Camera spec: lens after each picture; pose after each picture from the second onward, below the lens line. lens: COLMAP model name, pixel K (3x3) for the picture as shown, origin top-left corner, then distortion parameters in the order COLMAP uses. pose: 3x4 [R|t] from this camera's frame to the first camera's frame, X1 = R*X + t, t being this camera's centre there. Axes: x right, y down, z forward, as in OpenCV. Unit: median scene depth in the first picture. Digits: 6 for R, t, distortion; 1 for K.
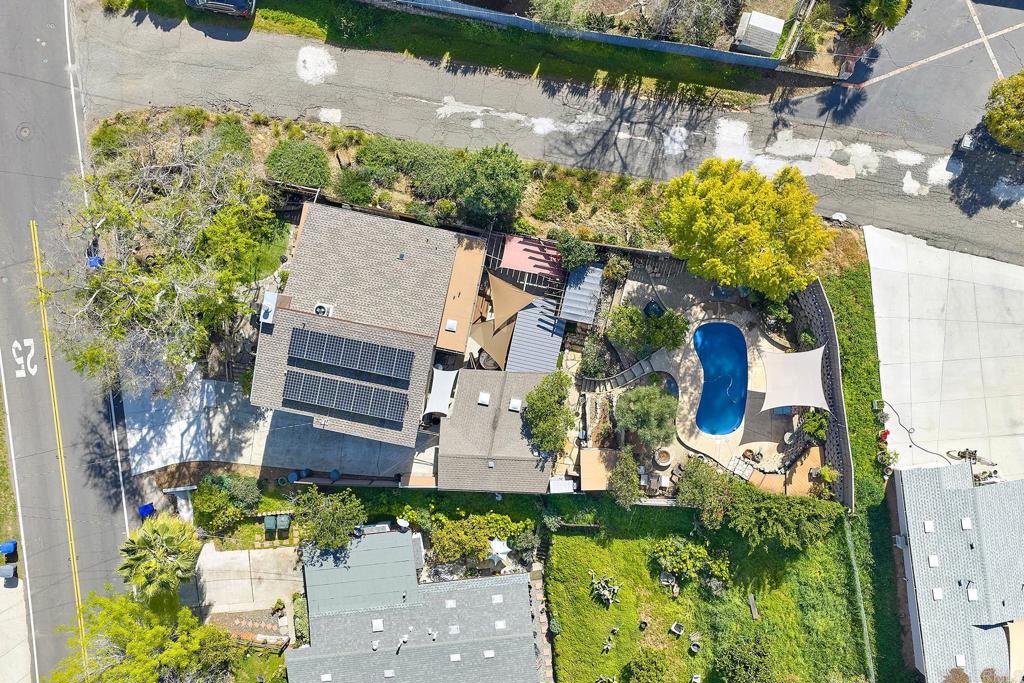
lens RADIAL K [[836.9, 0, 518.8], [0, 836.9, 341.0], [0, 0, 1]] dist [0.026177, -0.034280]
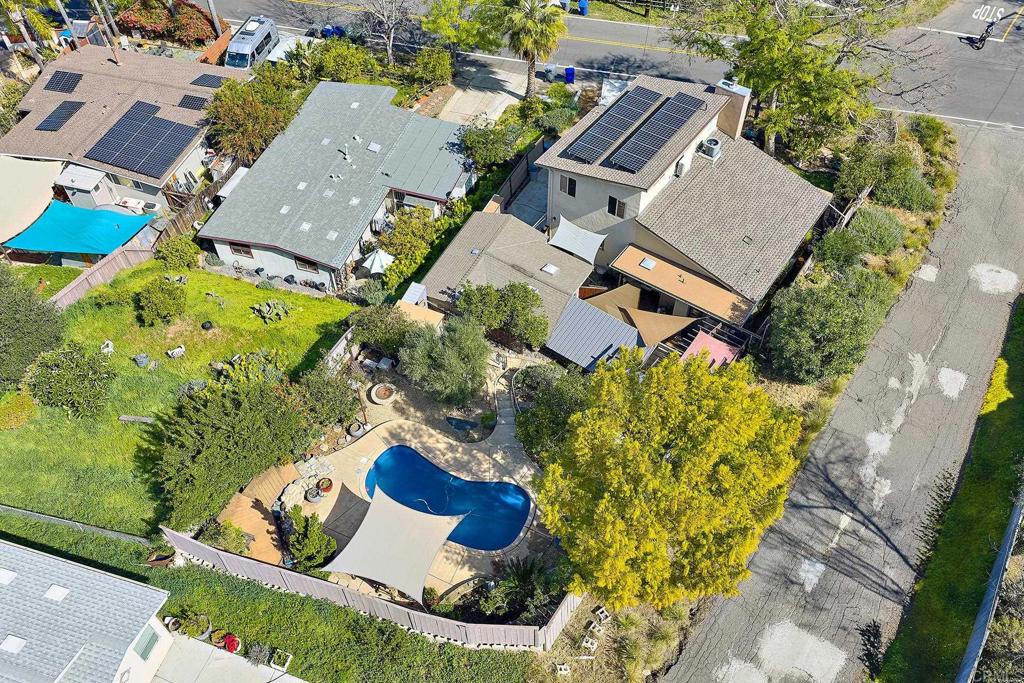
lens RADIAL K [[836.9, 0, 518.8], [0, 836.9, 341.0], [0, 0, 1]] dist [0.026177, -0.034280]
pose [[-0.401494, 0.718438, -0.568023, 0.497738], [-0.915777, -0.306474, 0.259666, -0.140714], [0.012470, 0.624436, 0.780976, 0.403068]]
